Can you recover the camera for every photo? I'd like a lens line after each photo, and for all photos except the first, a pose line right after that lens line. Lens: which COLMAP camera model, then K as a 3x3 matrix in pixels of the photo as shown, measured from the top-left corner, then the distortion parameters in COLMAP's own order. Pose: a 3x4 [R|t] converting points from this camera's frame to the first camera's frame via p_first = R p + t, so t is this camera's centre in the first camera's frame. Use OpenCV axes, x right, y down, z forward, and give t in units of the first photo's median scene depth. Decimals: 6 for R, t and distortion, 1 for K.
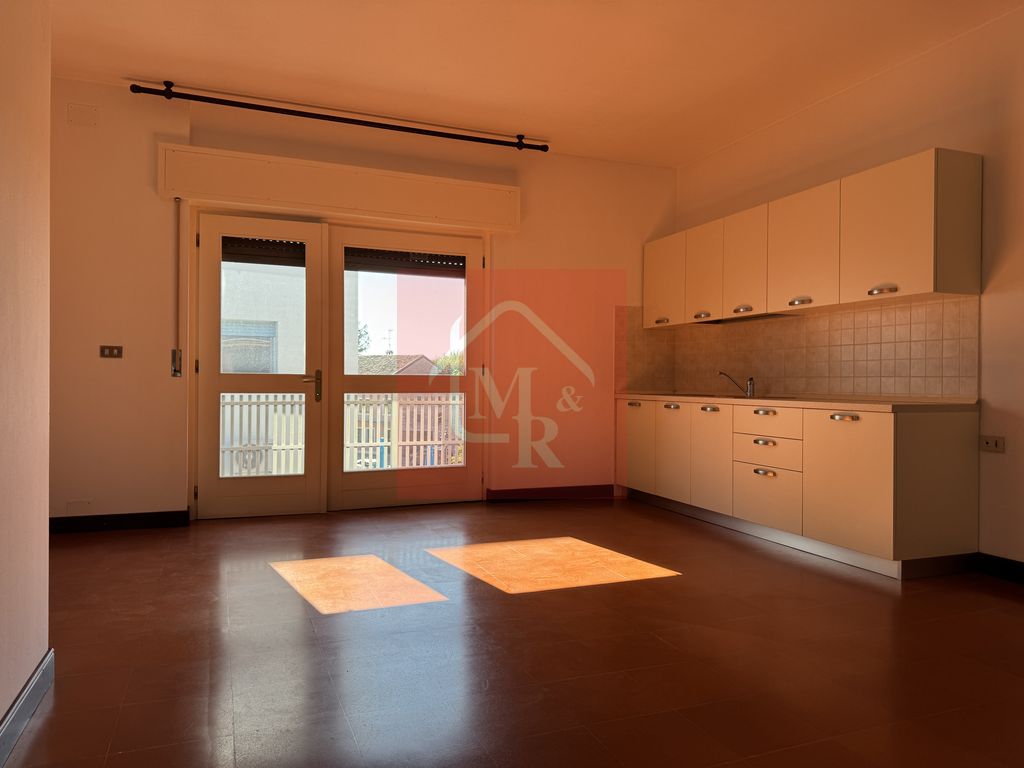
lens RADIAL K [[715.6, 0, 509.5], [0, 715.6, 386.2], [0, 0, 1]] dist [0.067356, -0.085981]
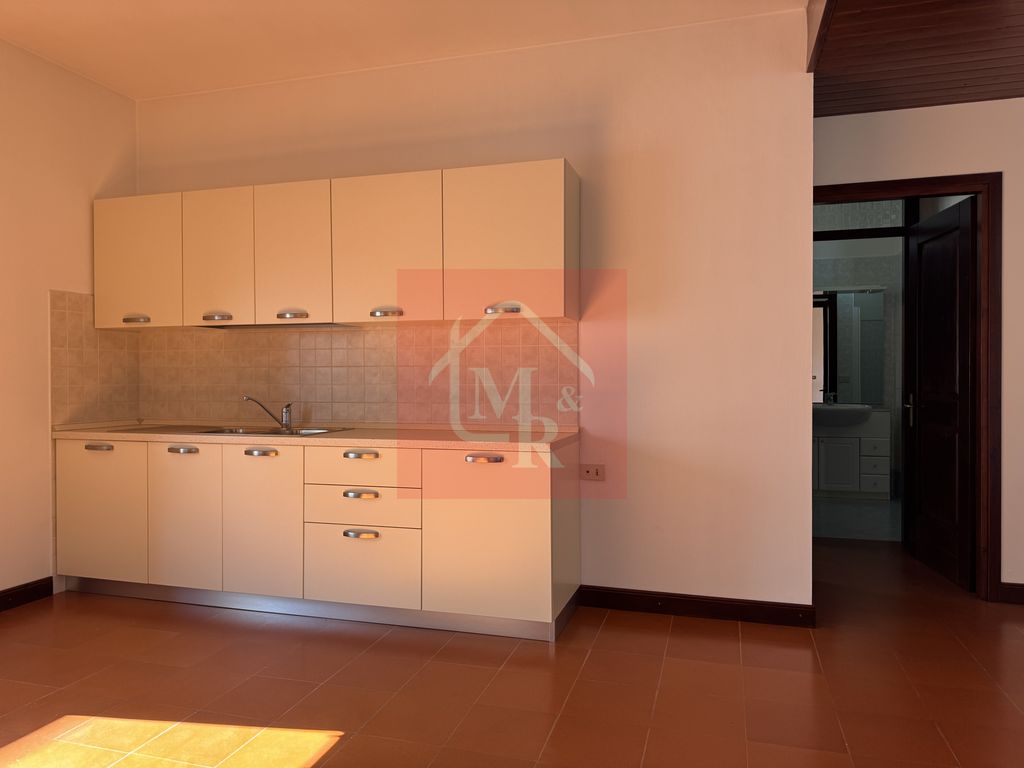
lens RADIAL K [[715.6, 0, 515.6], [0, 715.6, 381.8], [0, 0, 1]] dist [0.067356, -0.085981]
pose [[0.613978, -0.011907, 0.789233, -0.121511], [0.011157, 0.999917, 0.006406, -0.037563], [-0.789244, 0.004872, 0.614060, 0.343429]]
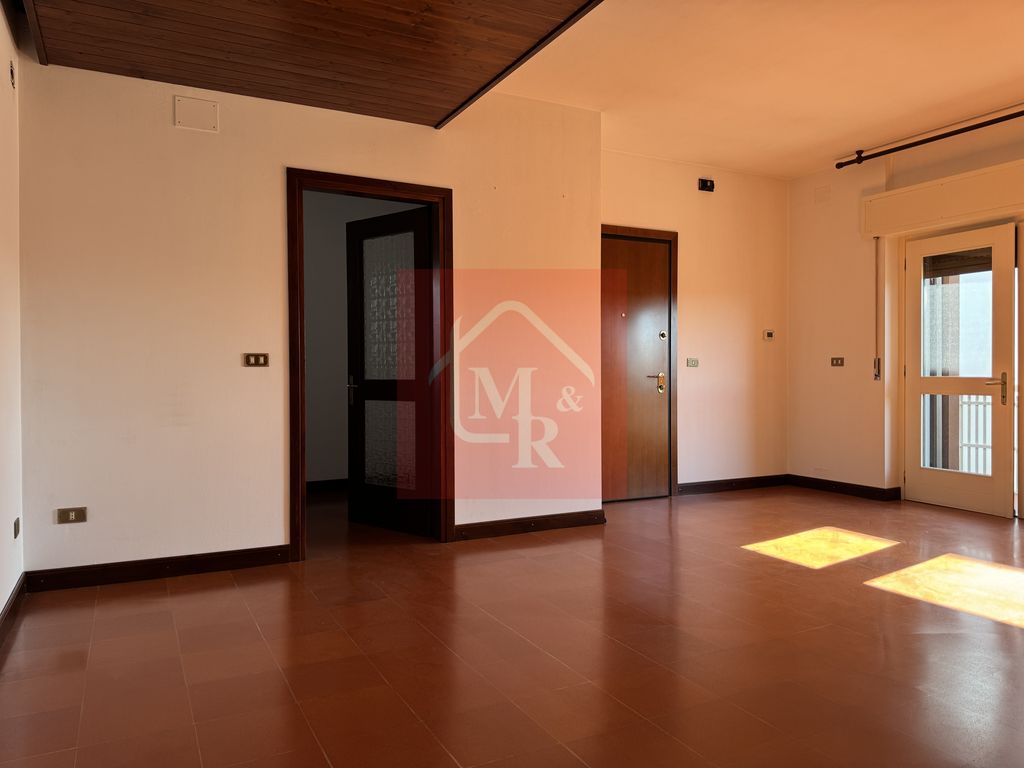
lens RADIAL K [[715.6, 0, 512.7], [0, 715.6, 383.6], [0, 0, 1]] dist [0.067356, -0.085981]
pose [[0.102497, 0.005343, -0.994719, 0.663915], [-0.002394, 0.999984, 0.005125, -0.011072], [0.994730, 0.001856, 0.102508, 0.230467]]
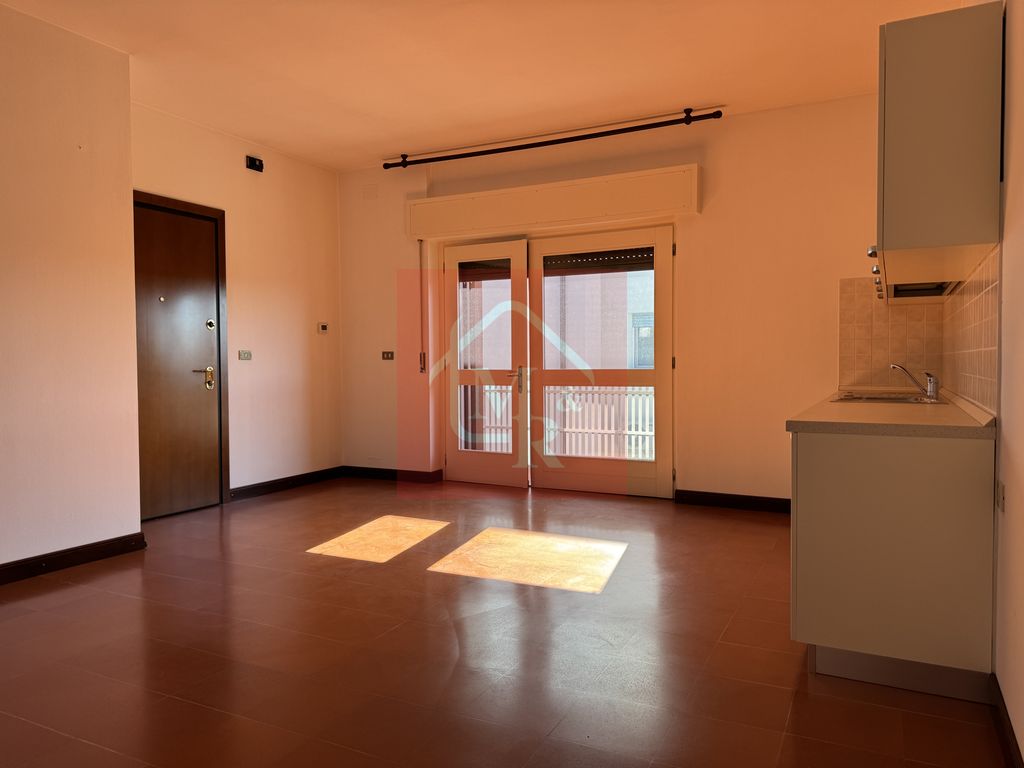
lens RADIAL K [[715.6, 0, 512.3], [0, 715.6, 384.0], [0, 0, 1]] dist [0.067356, -0.085981]
pose [[0.660555, 0.010966, -0.750697, 0.601756], [0.004964, 0.999808, 0.018973, -0.015818], [0.750761, -0.016259, 0.660374, 0.228957]]
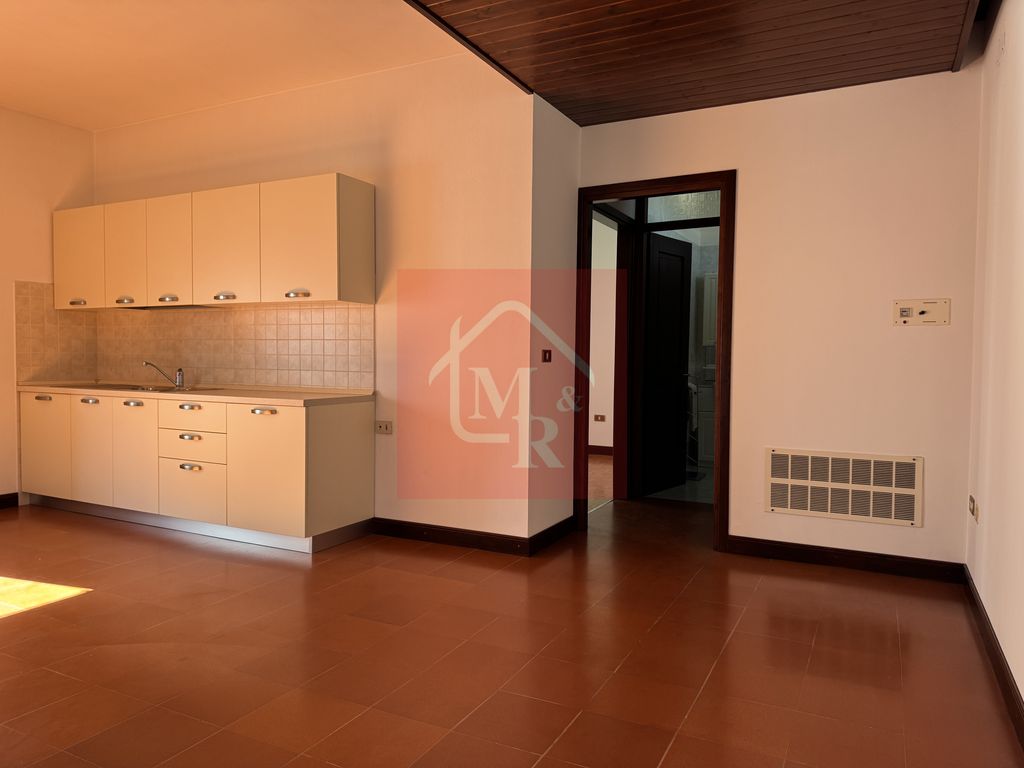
lens RADIAL K [[715.6, 0, 520.0], [0, 715.6, 386.6], [0, 0, 1]] dist [0.067356, -0.085981]
pose [[0.747848, -0.027316, 0.663308, 0.027622], [-0.000993, 0.999106, 0.042265, -0.029477], [-0.663869, -0.032266, 0.747152, -0.039966]]
